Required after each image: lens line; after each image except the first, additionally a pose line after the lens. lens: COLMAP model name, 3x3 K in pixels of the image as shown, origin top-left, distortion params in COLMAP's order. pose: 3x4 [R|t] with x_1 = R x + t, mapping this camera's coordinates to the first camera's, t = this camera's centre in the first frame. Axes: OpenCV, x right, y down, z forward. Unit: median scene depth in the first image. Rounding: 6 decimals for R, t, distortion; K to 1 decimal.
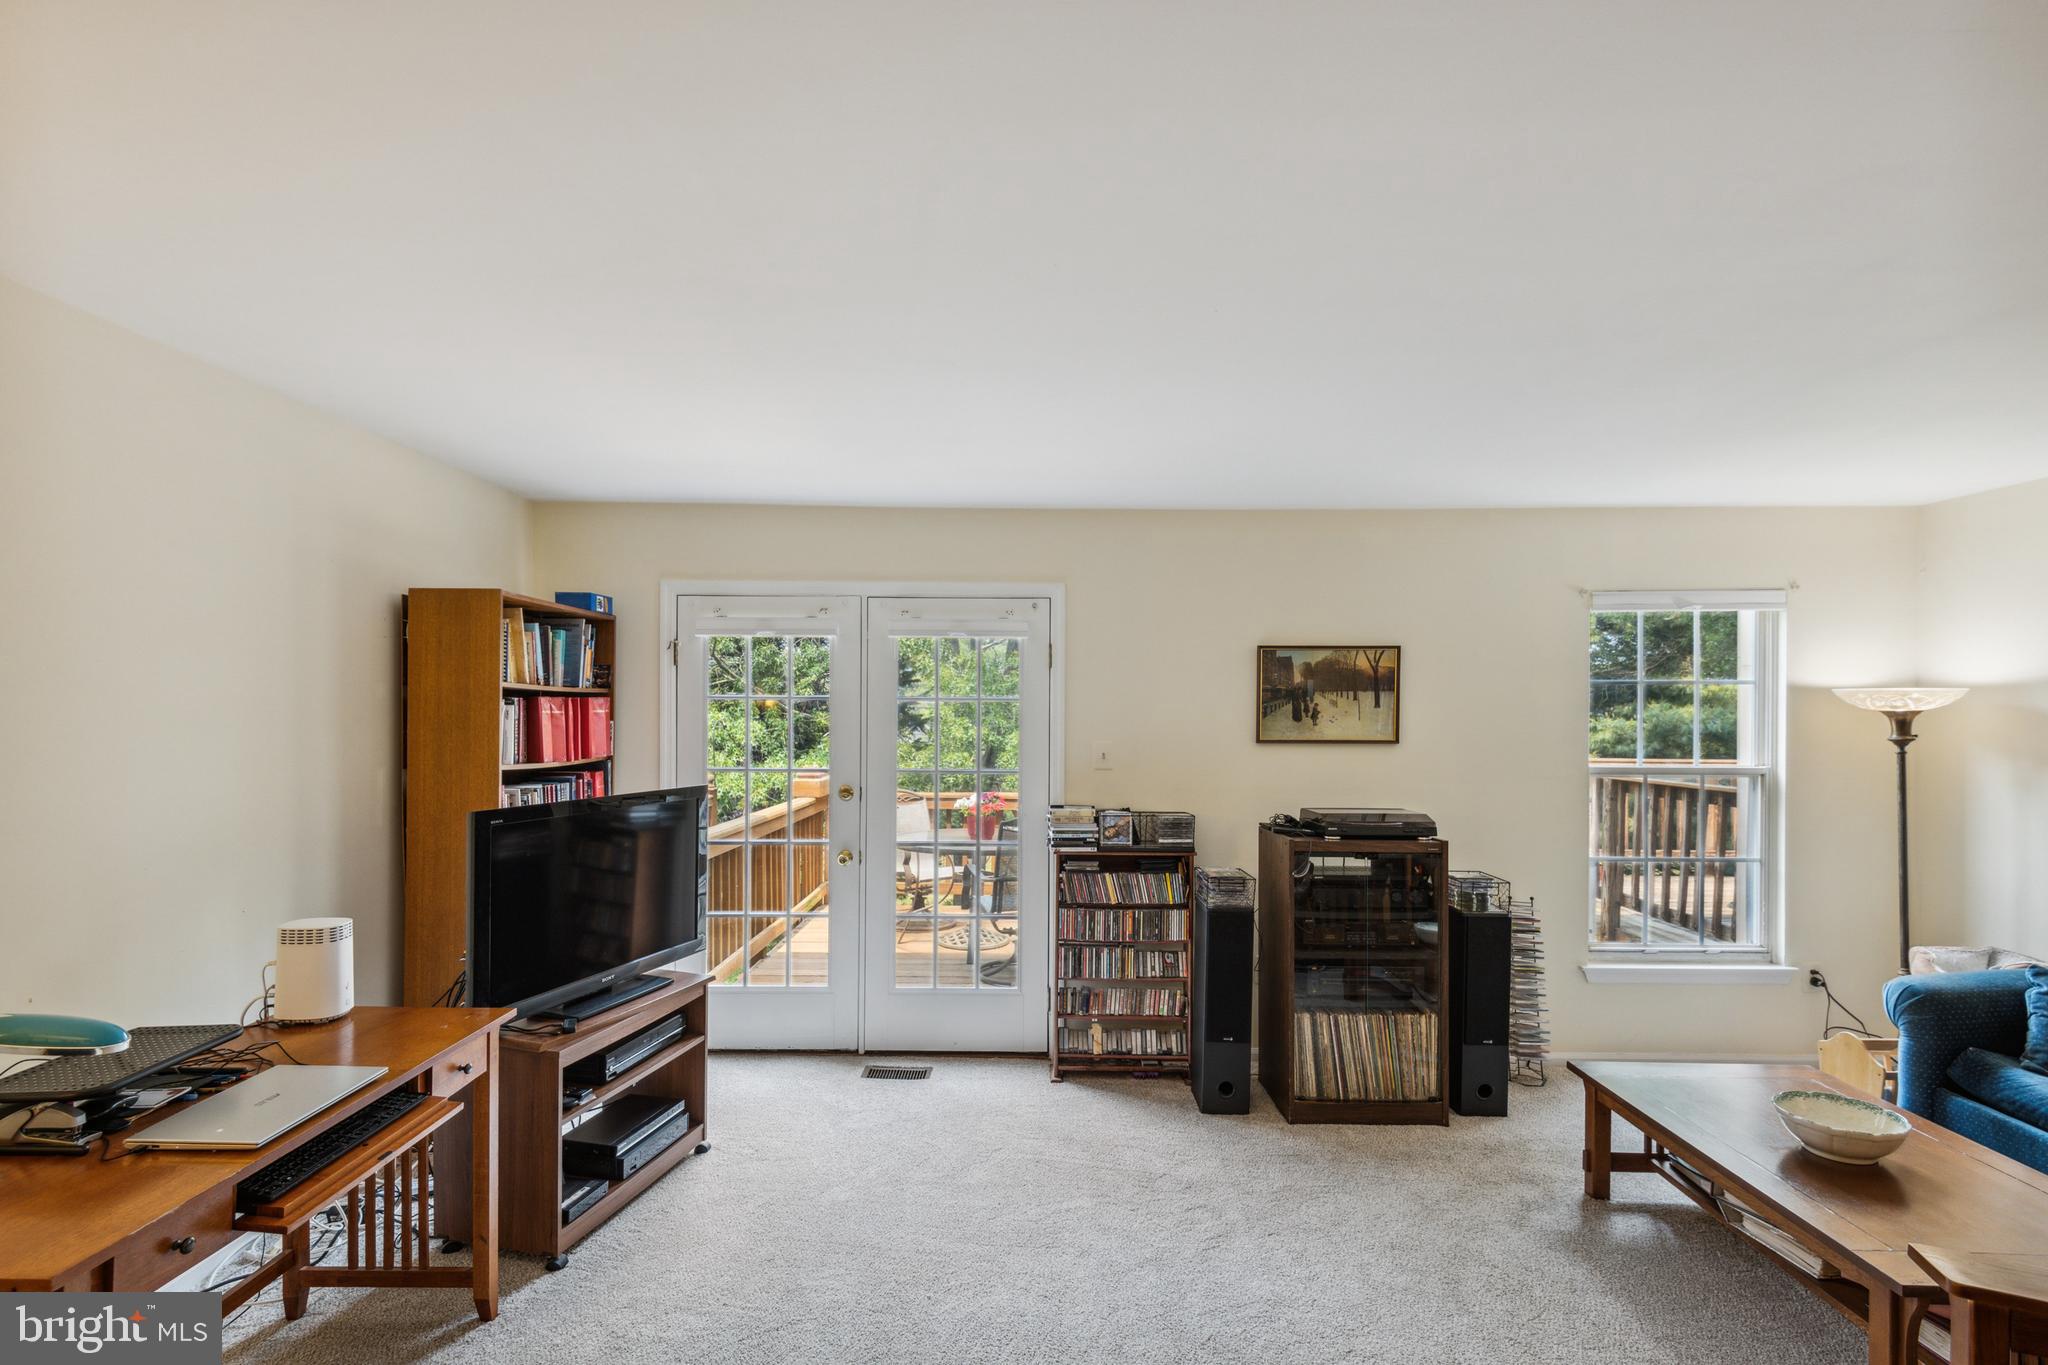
lens RADIAL K [[956.3, 0, 1024.0], [0, 956.3, 682.5], [0, 0, 1]] dist [0.011771, -0.000309]
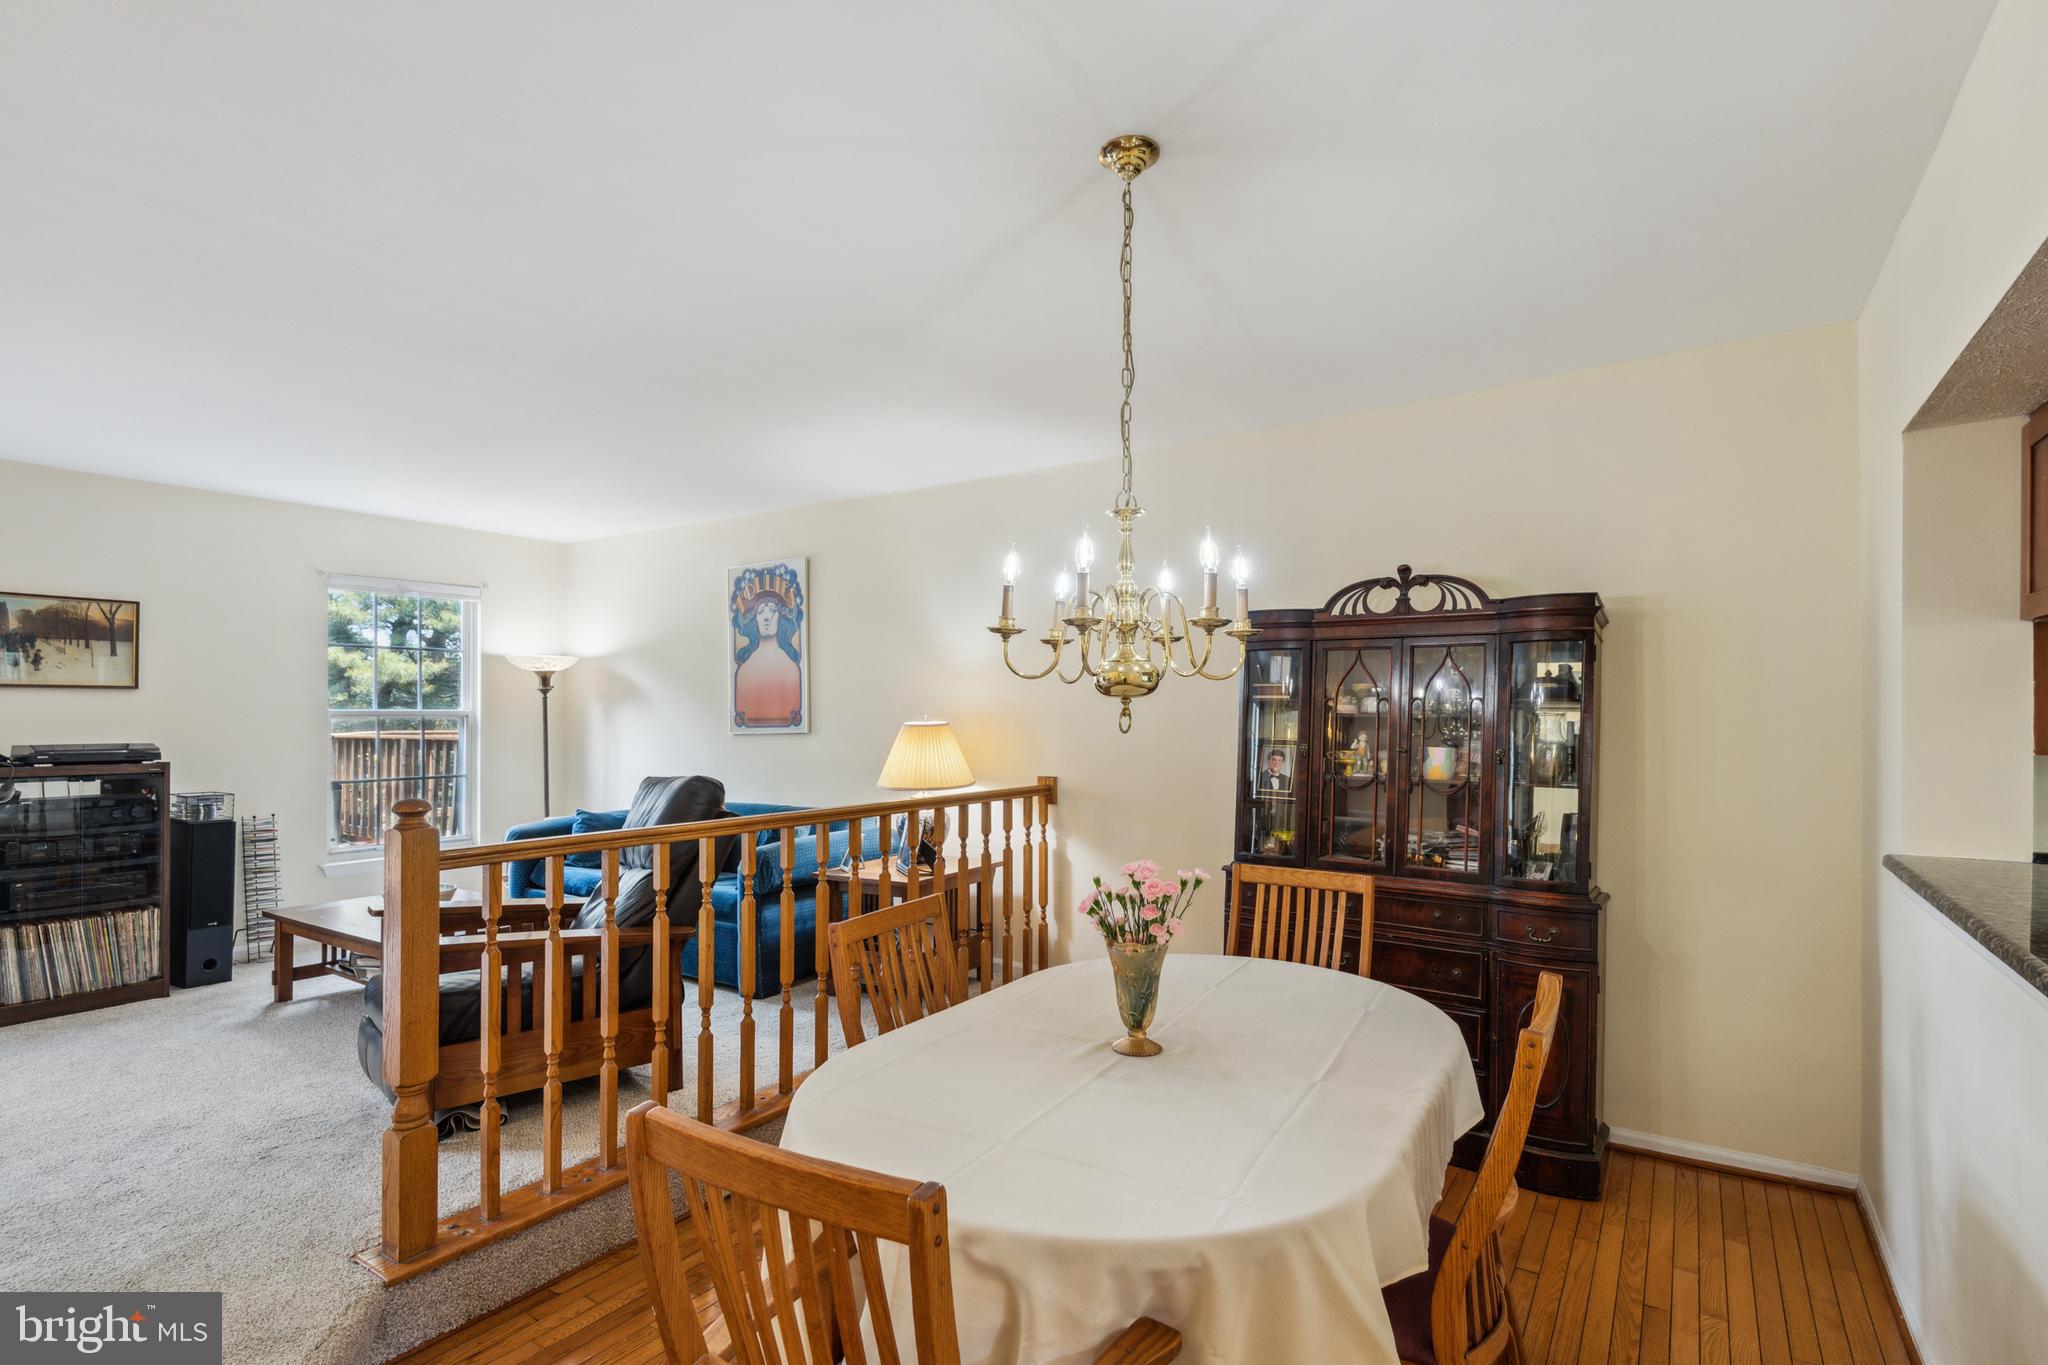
lens RADIAL K [[994.6, 0, 1071.1], [0, 994.6, 711.6], [0, 0, 1]] dist [-0.017203, -0.000461]
pose [[0.524100, 0.002695, 0.851653, -0.013071], [-0.010849, 0.999935, 0.003512, 0.081174], [-0.851588, -0.011081, 0.524095, -0.579297]]
